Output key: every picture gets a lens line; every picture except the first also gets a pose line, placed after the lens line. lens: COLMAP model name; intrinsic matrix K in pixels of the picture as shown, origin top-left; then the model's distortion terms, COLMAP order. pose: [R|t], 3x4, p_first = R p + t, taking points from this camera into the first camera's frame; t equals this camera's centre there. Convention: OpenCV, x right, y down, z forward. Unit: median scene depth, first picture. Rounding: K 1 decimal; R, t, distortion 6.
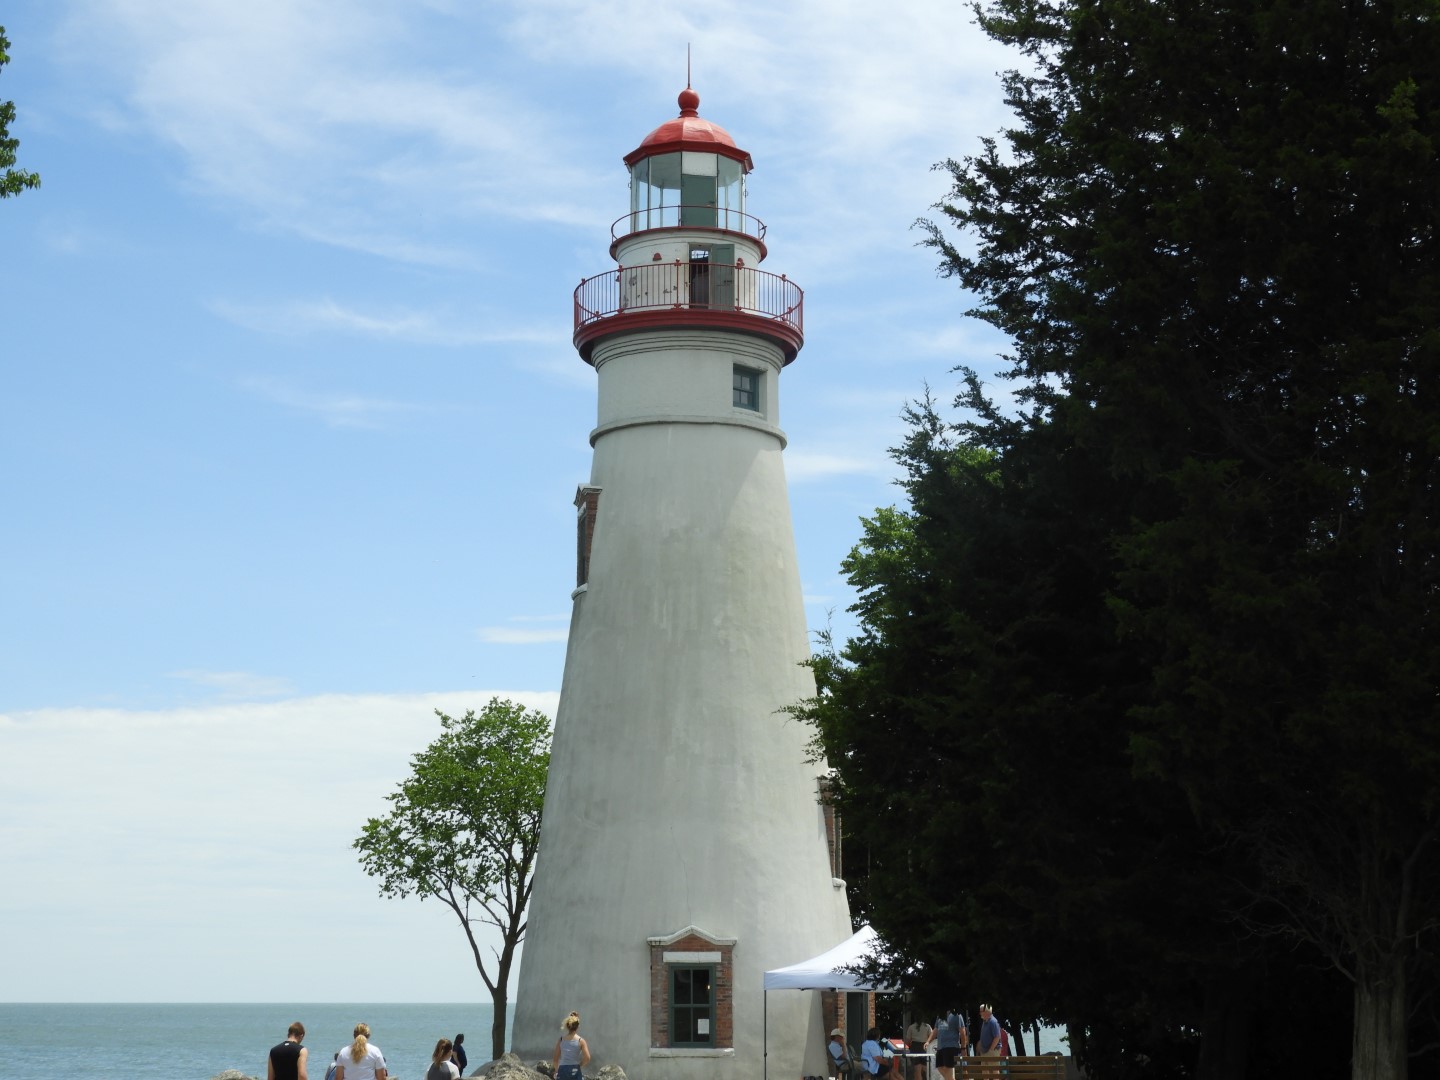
lens RADIAL K [[2448.7, 0, 721.5], [0, 2448.7, 543.6], [0, 0, 1]] dist [0.007673, 0.000000]
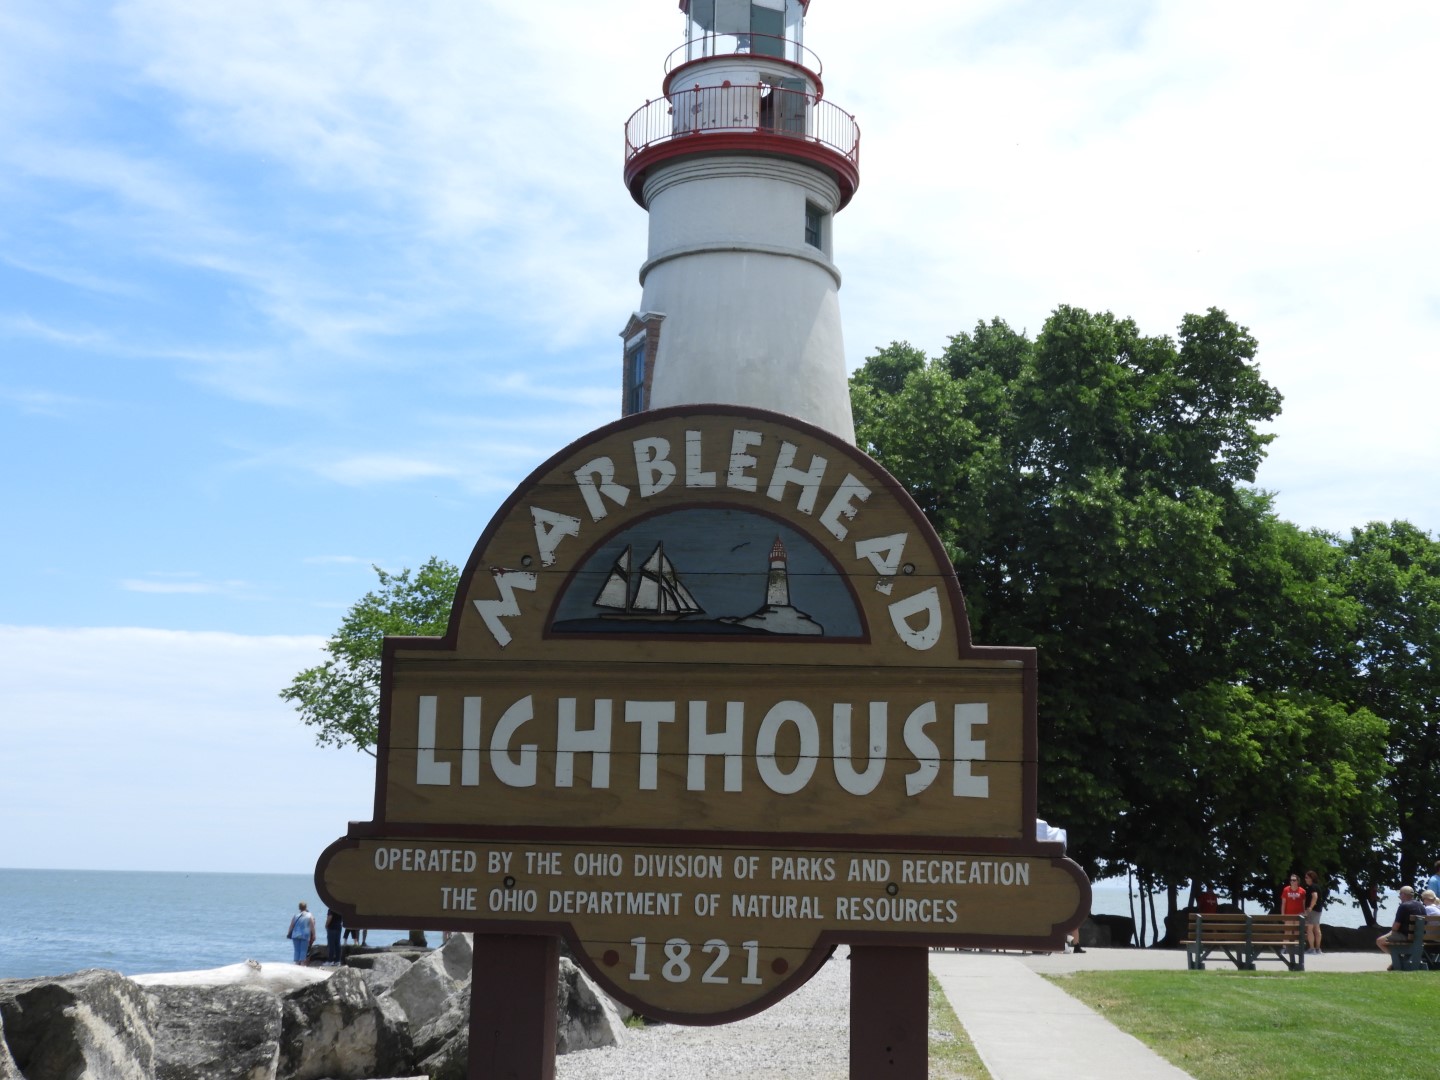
lens RADIAL K [[1871.9, 0, 723.4], [0, 1871.9, 551.5], [0, 0, 1]] dist [0.001718, 0.000000]
pose [[0.981264, 0.054568, 0.184781, -0.152614], [-0.057282, 0.998314, 0.009376, 0.059658], [-0.183958, -0.019785, 0.982735, 0.267958]]
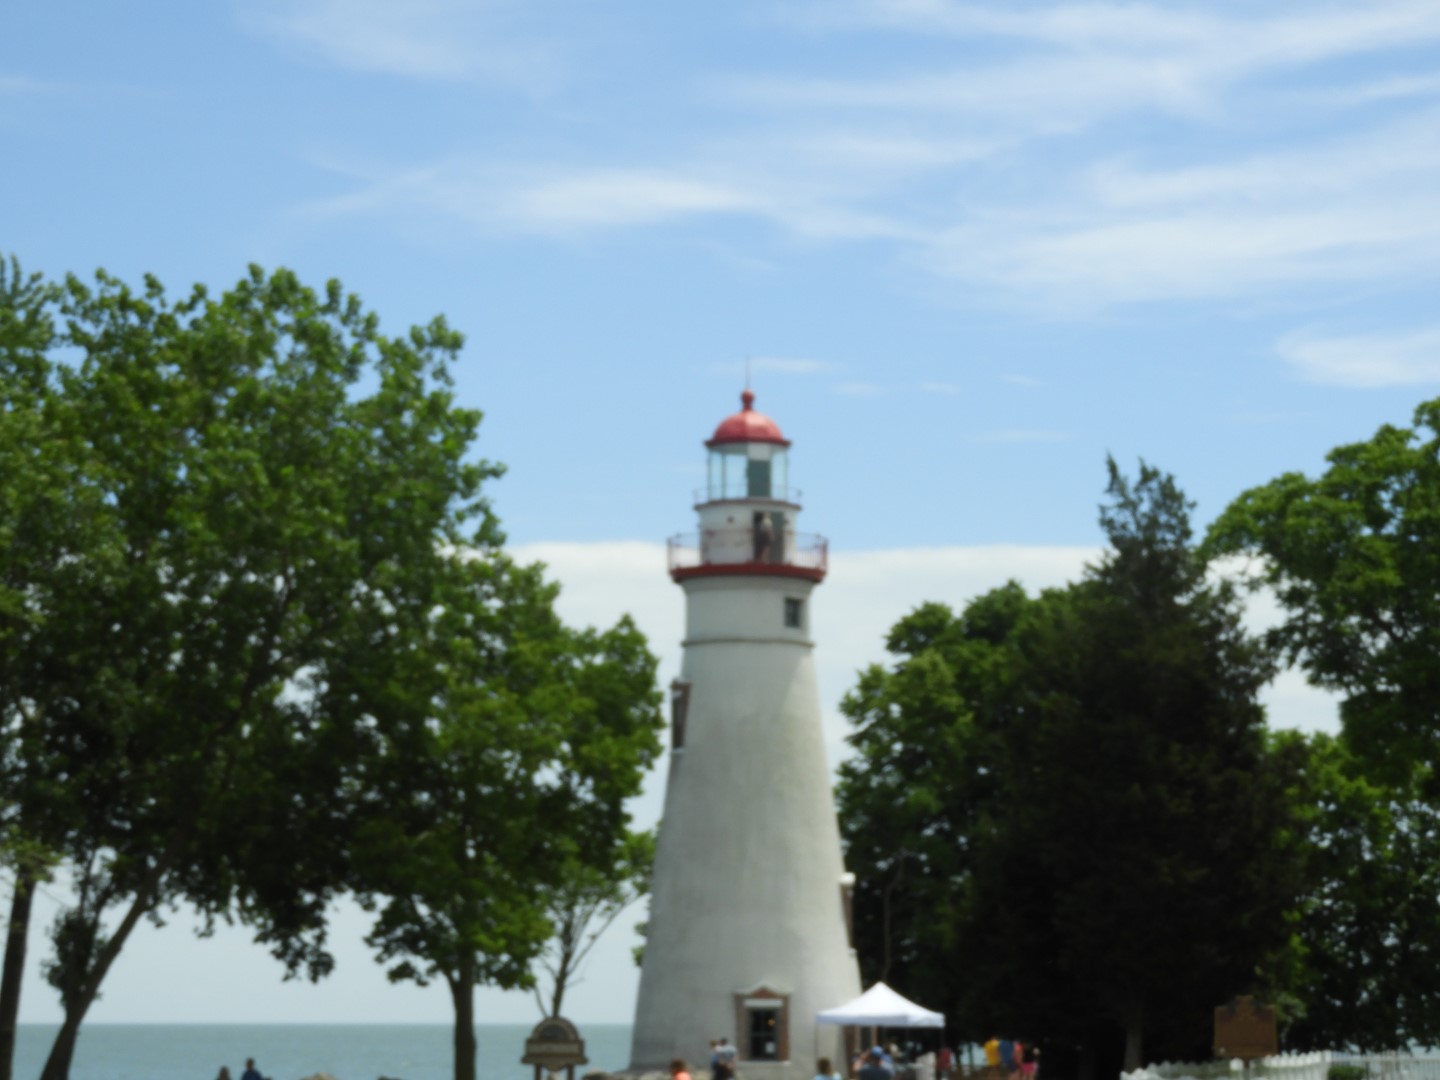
lens RADIAL K [[3489.9, 0, 722.1], [0, 3489.9, 540.2], [0, 0, 1]] dist [-0.062637, 0.000000]
pose [[0.997845, 0.009810, 0.064884, -0.162905], [-0.012888, 0.998803, 0.047179, -0.199853], [-0.064343, -0.047913, 0.996777, -1.037827]]
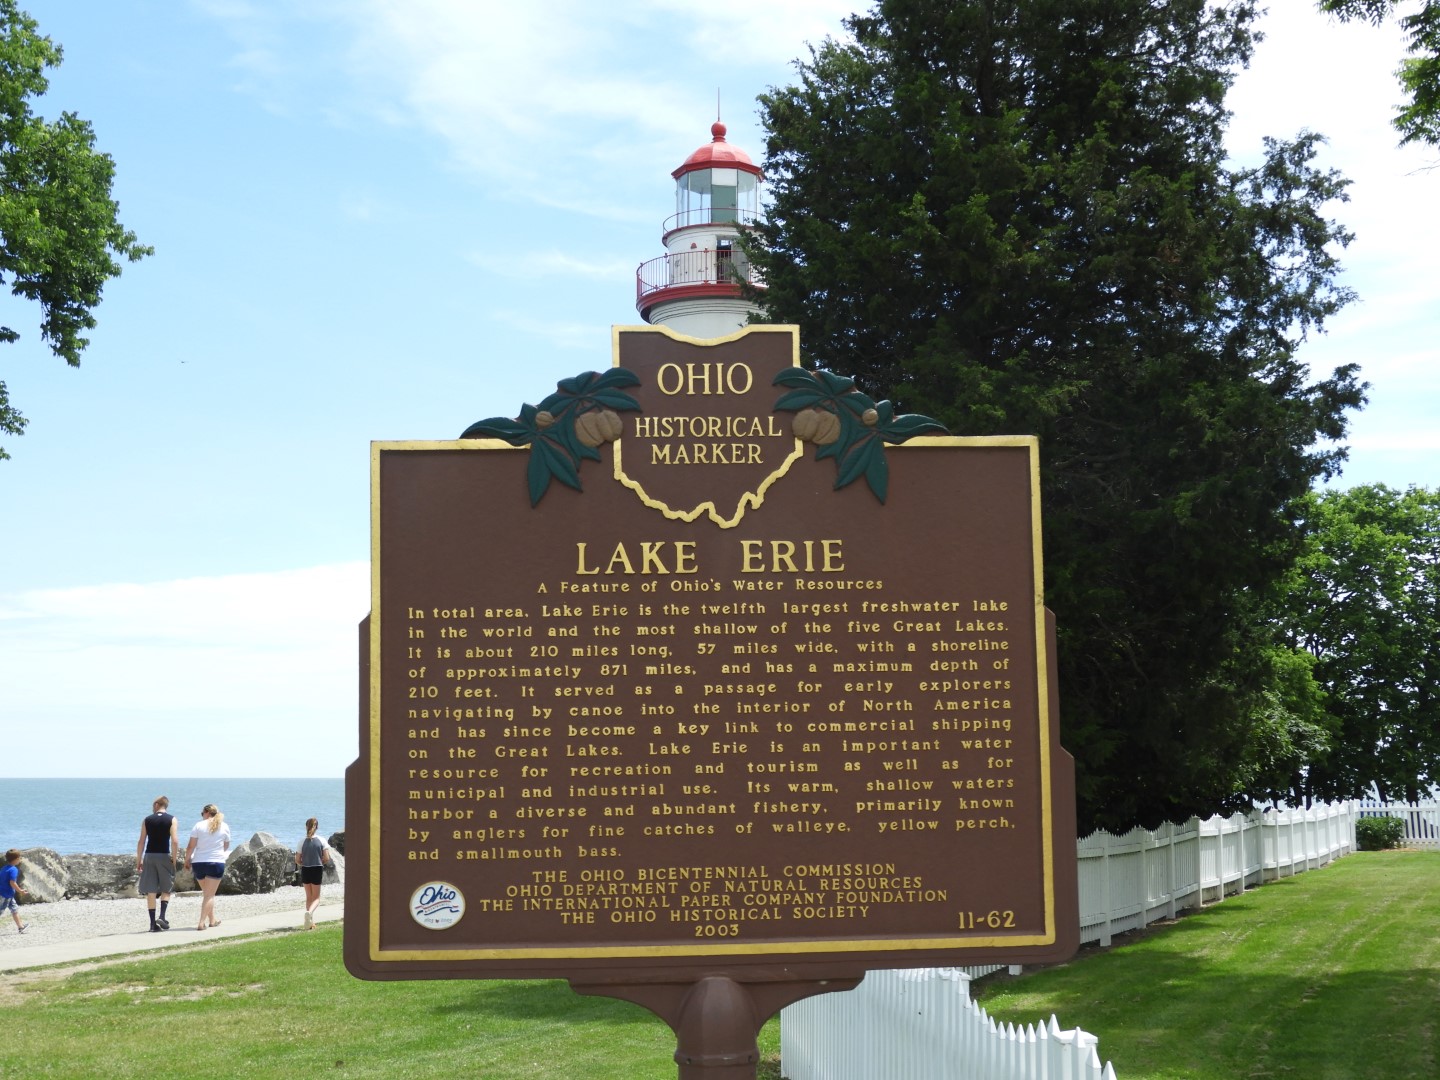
lens RADIAL K [[1871.9, 0, 713.5], [0, 1871.9, 532.5], [0, 0, 1]] dist [0.001718, 0.000000]
pose [[0.996660, -0.013333, -0.080572, 0.067803], [0.017686, 0.998408, 0.053568, -0.011363], [0.079729, -0.054815, 0.995308, -0.063865]]
